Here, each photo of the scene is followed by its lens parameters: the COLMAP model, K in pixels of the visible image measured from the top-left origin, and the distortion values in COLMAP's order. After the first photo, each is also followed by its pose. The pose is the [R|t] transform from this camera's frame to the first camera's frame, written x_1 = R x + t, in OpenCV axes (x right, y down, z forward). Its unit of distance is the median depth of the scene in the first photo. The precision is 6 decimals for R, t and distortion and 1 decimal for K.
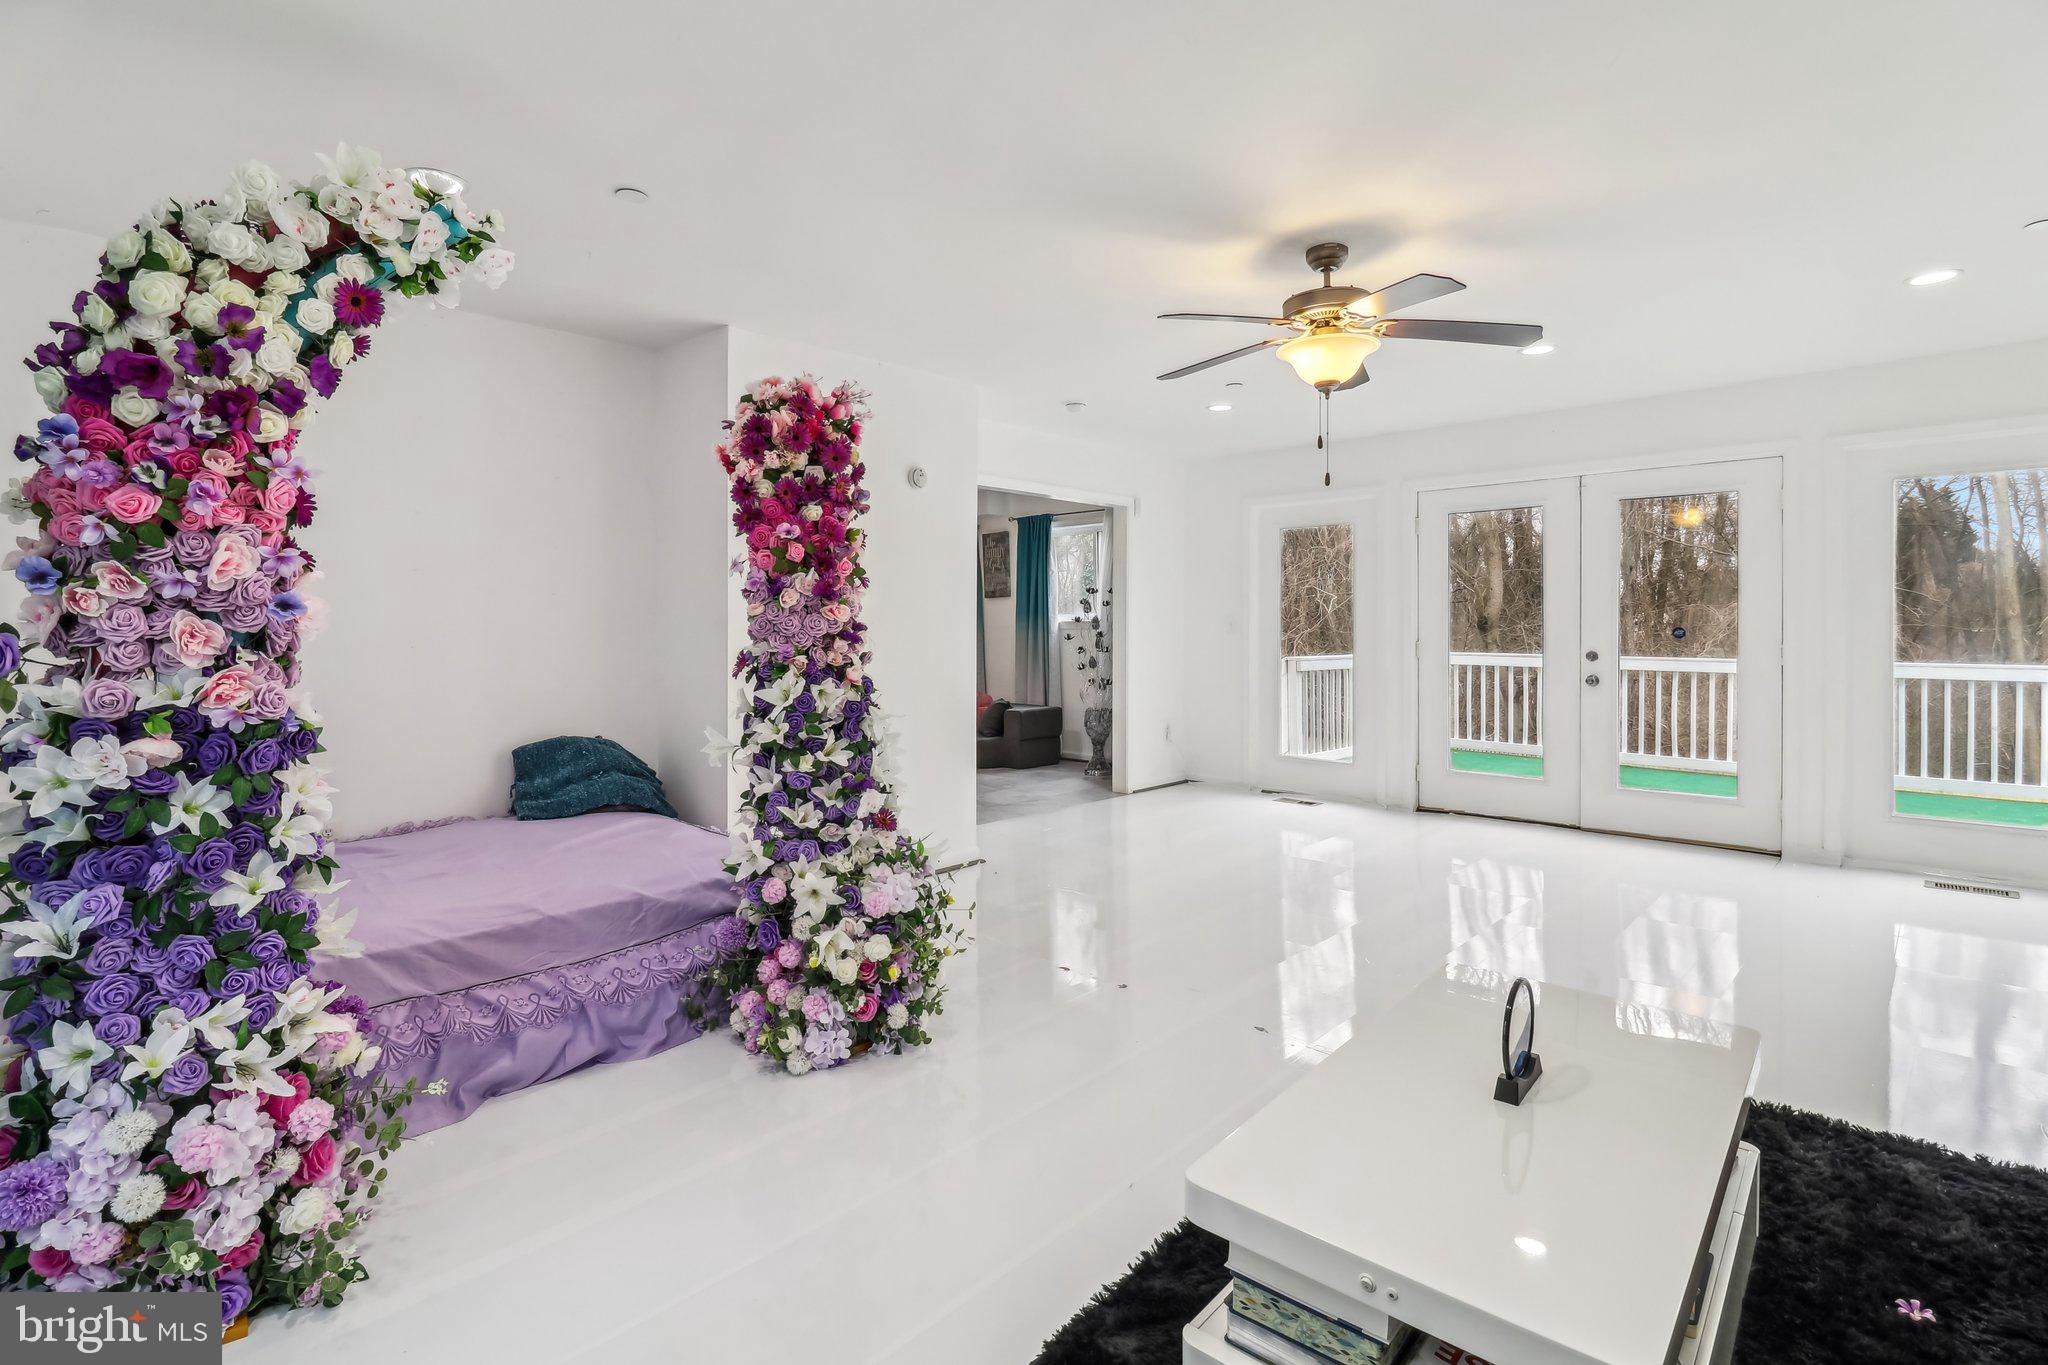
lens RADIAL K [[956.1, 0, 1029.2], [0, 956.1, 668.2], [0, 0, 1]] dist [0.002016, -0.010517]
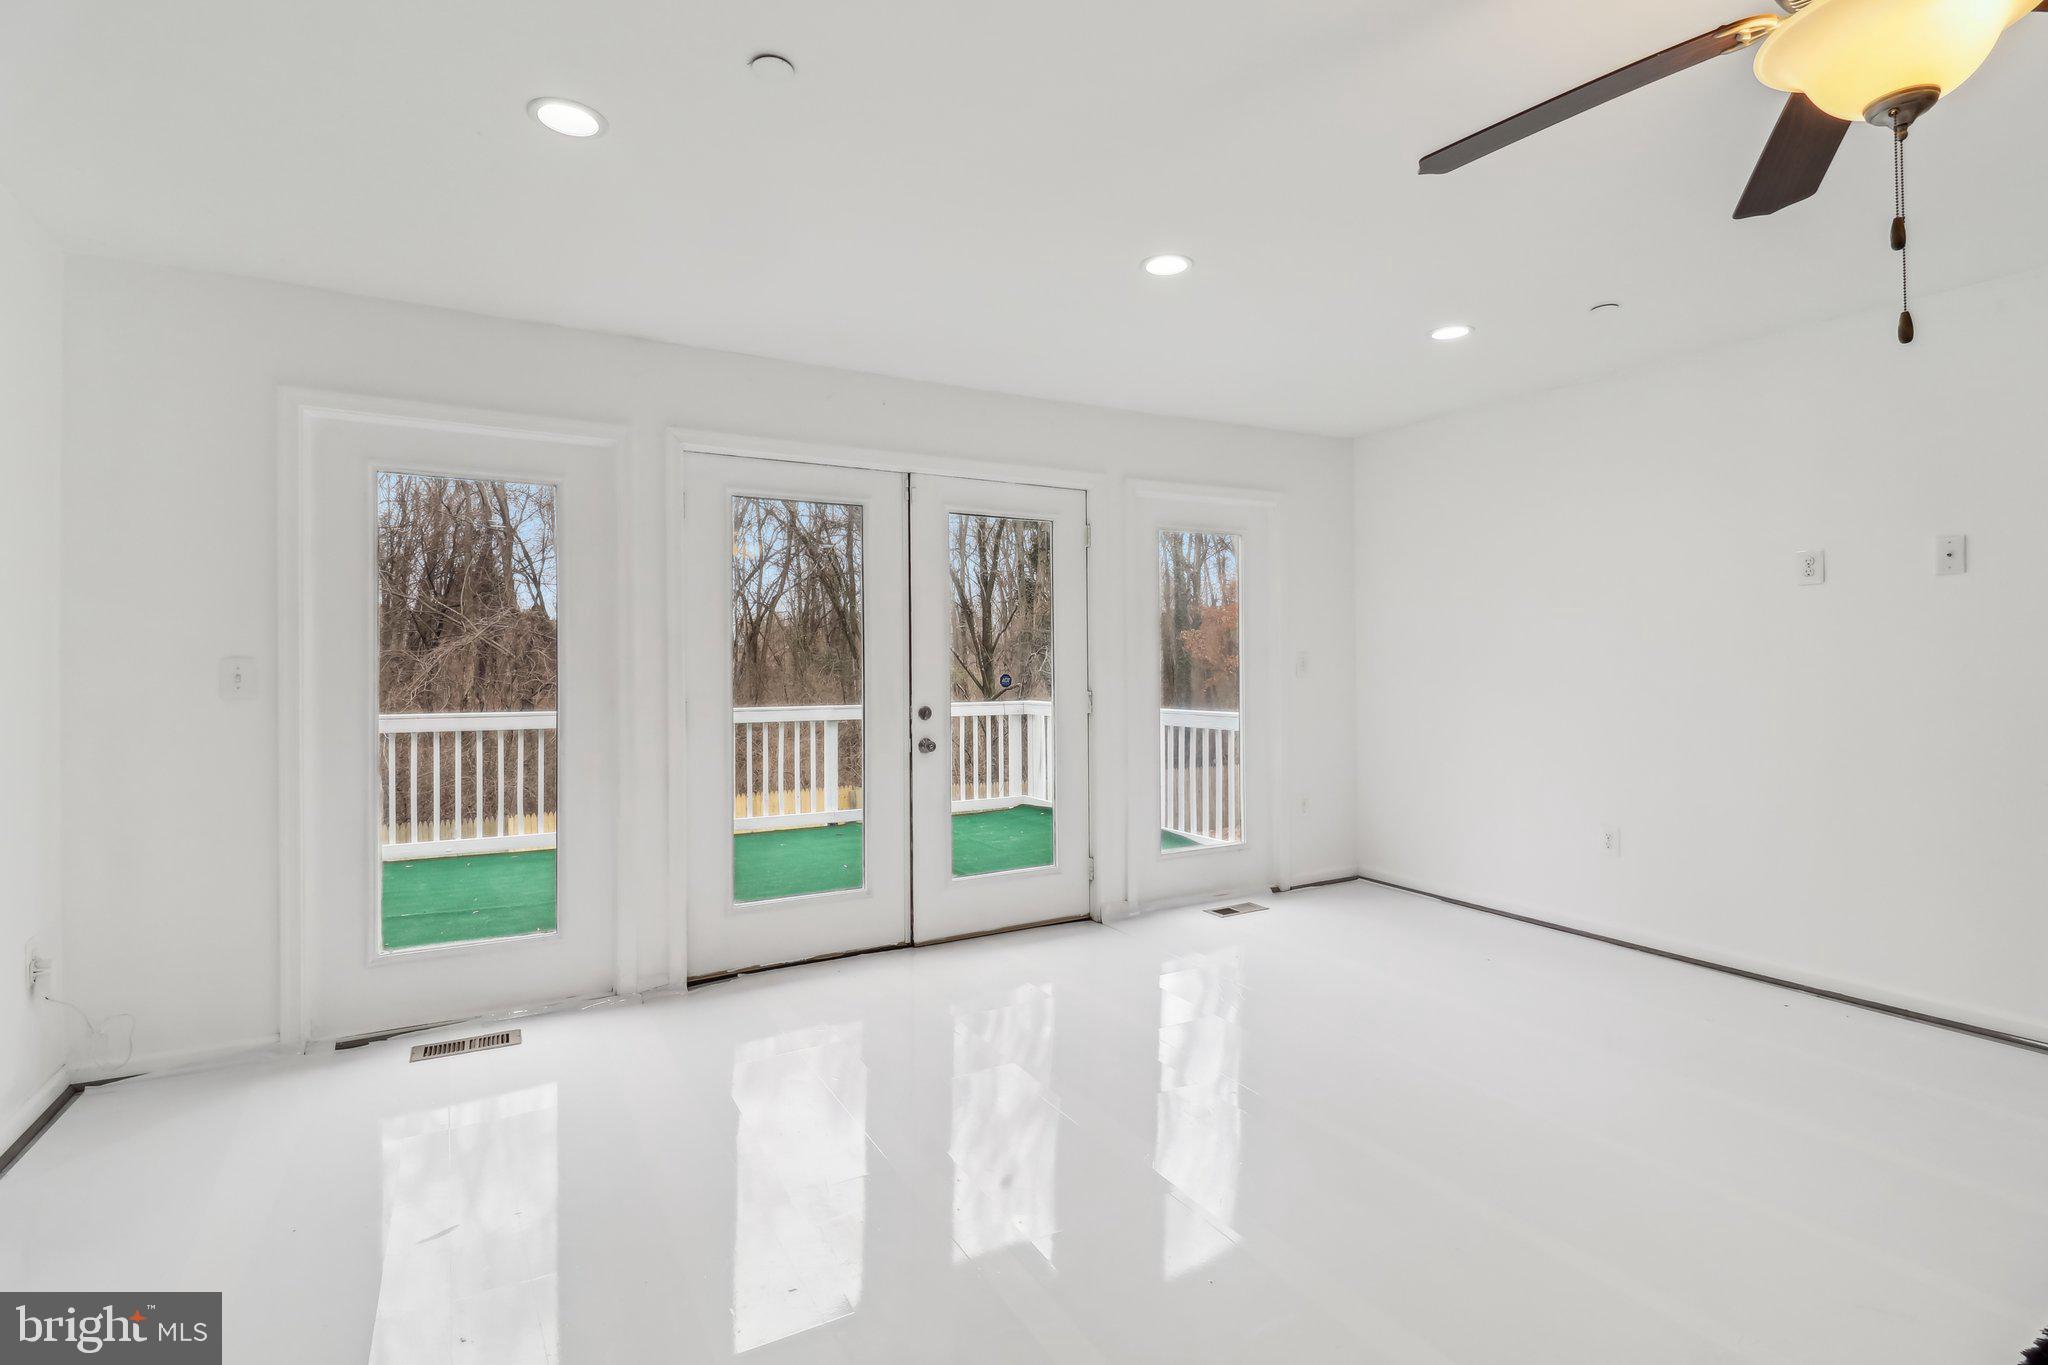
lens RADIAL K [[956.1, 0, 1029.2], [0, 956.1, 668.2], [0, 0, 1]] dist [0.002016, -0.010517]
pose [[0.306396, 0.004783, 0.951892, -0.103771], [0.053658, 0.998311, -0.022288, -0.026382], [-0.950390, 0.057906, 0.305622, 0.675330]]
